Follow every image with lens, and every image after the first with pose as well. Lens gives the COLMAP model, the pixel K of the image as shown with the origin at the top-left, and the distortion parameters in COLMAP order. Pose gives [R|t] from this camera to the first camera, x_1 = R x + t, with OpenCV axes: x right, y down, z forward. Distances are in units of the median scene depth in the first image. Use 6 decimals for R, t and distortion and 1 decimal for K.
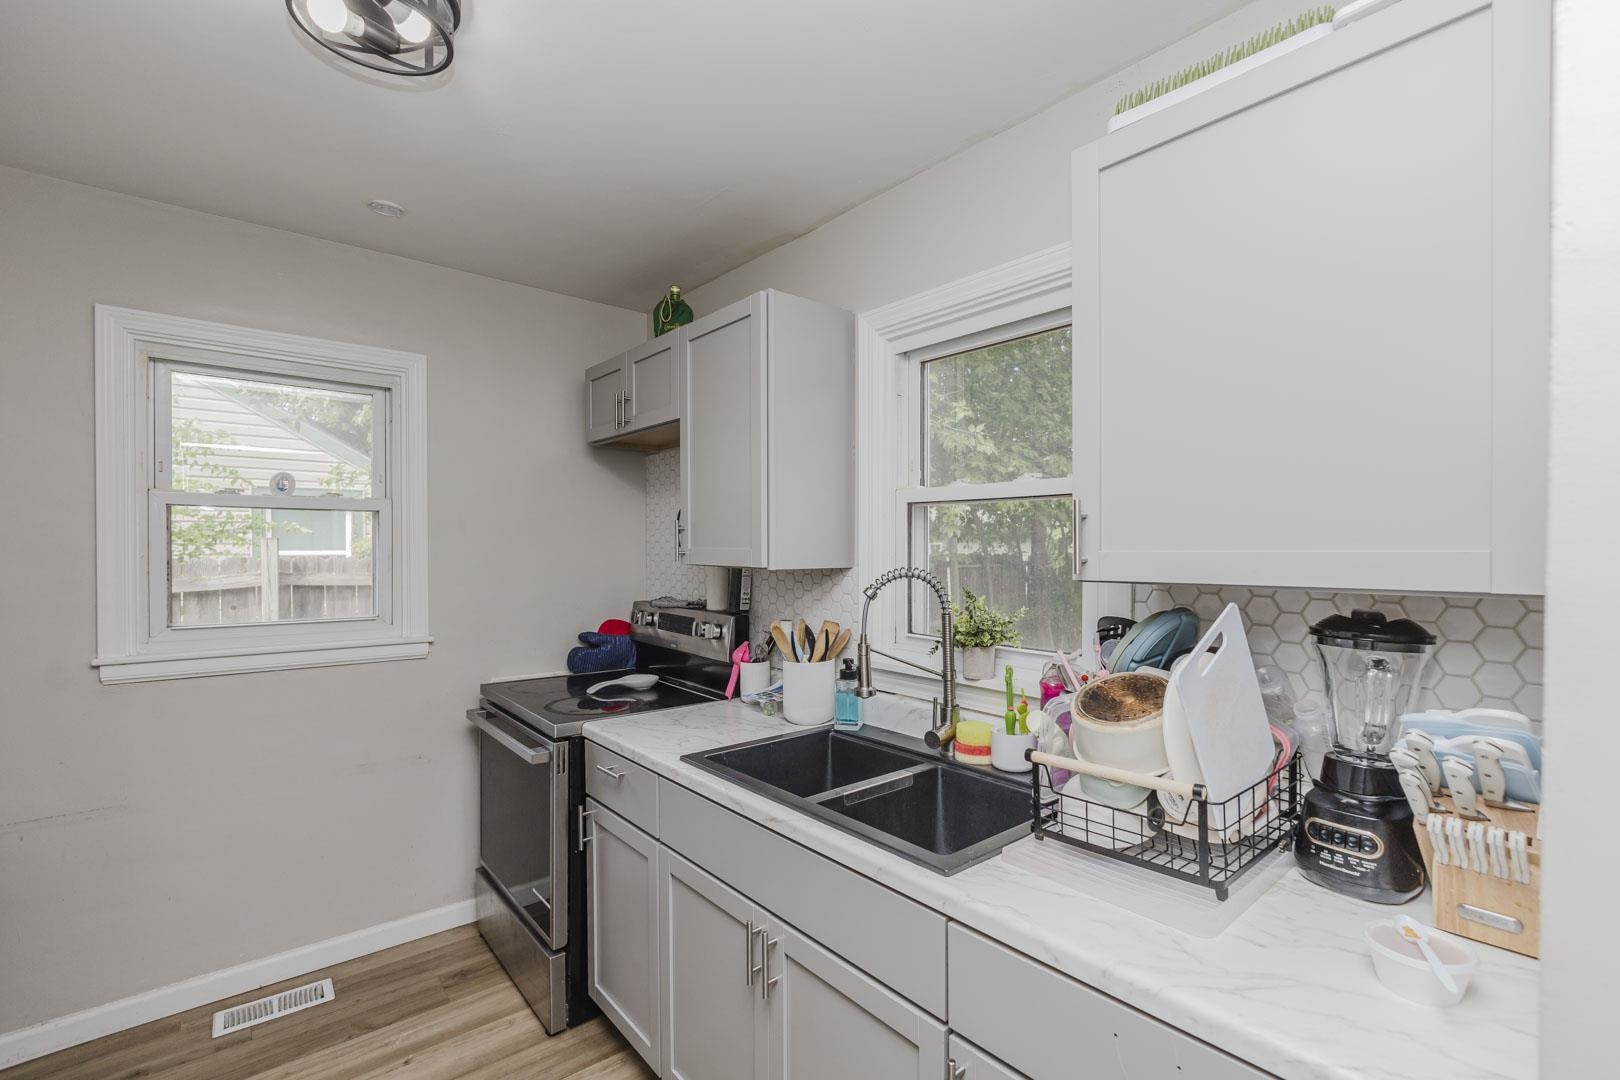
lens RADIAL K [[735.4, 0, 813.8], [0, 735.4, 558.8], [0, 0, 1]] dist [0.000238, 0.000381]
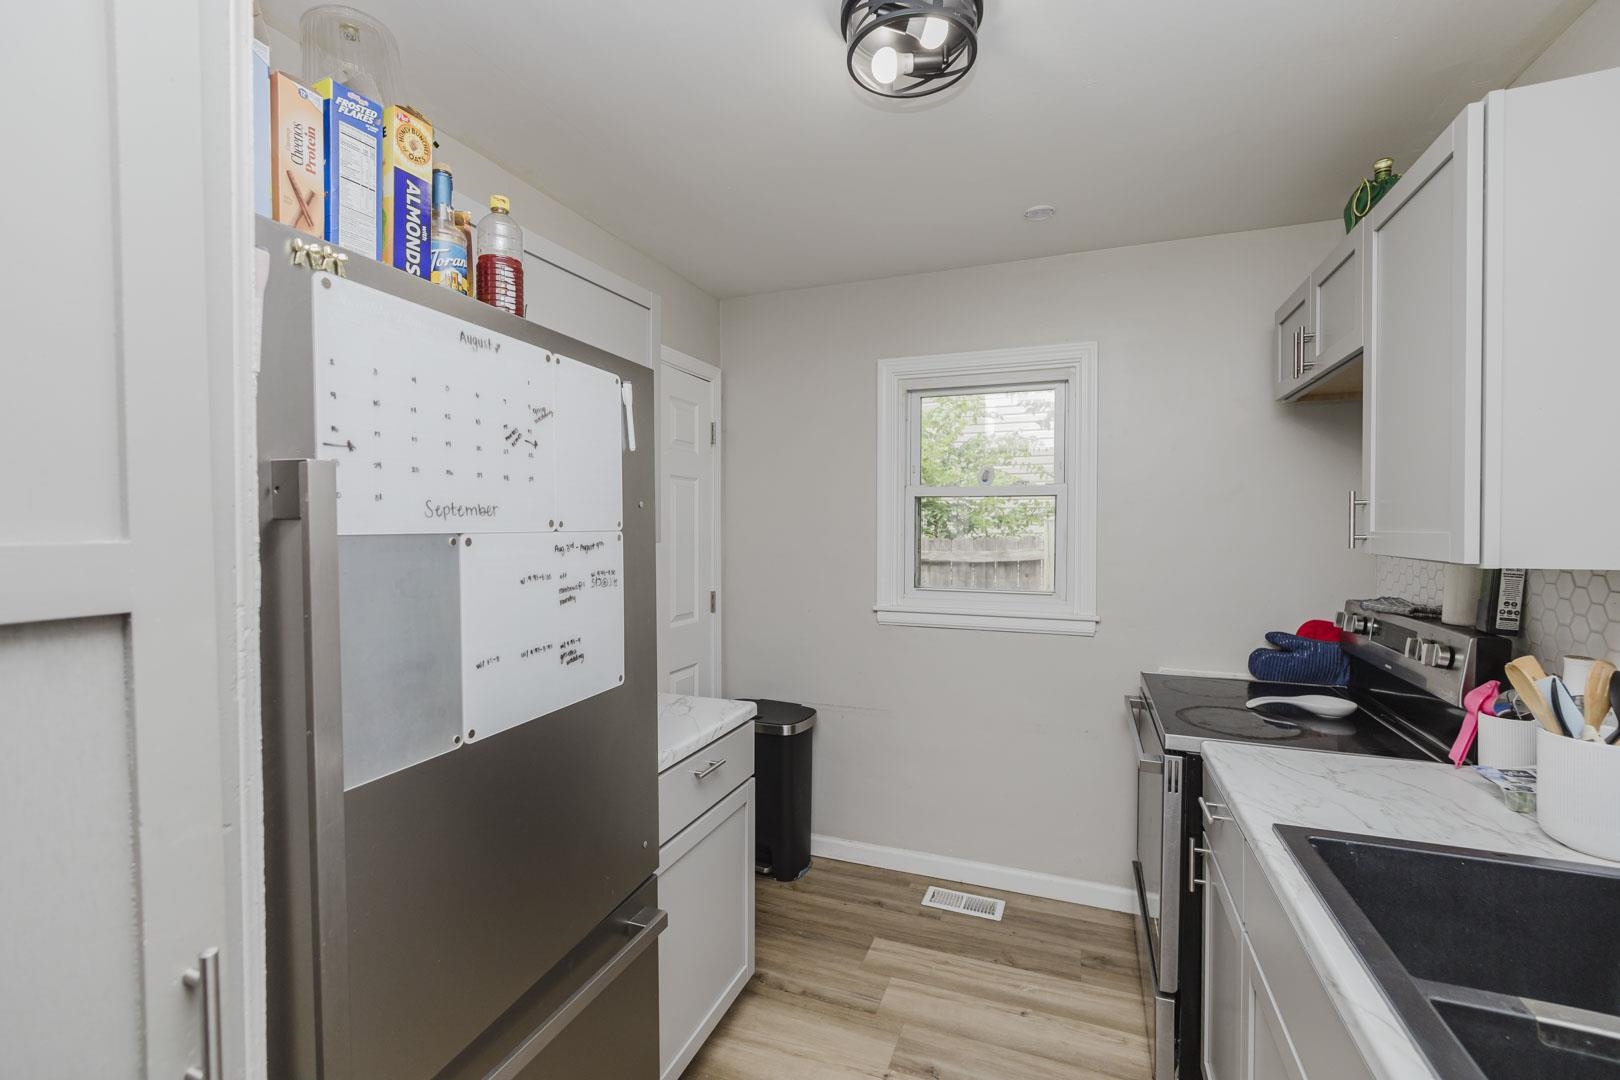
lens RADIAL K [[687.2, 0, 810.0], [0, 687.2, 540.0], [0, 0, 1]] dist [-0.001833, 0.000137]
pose [[0.487411, 0.015814, -0.873029, 0.129268], [-0.013161, 0.999855, 0.010764, -0.005363], [0.873073, 0.006243, 0.487549, 0.207727]]
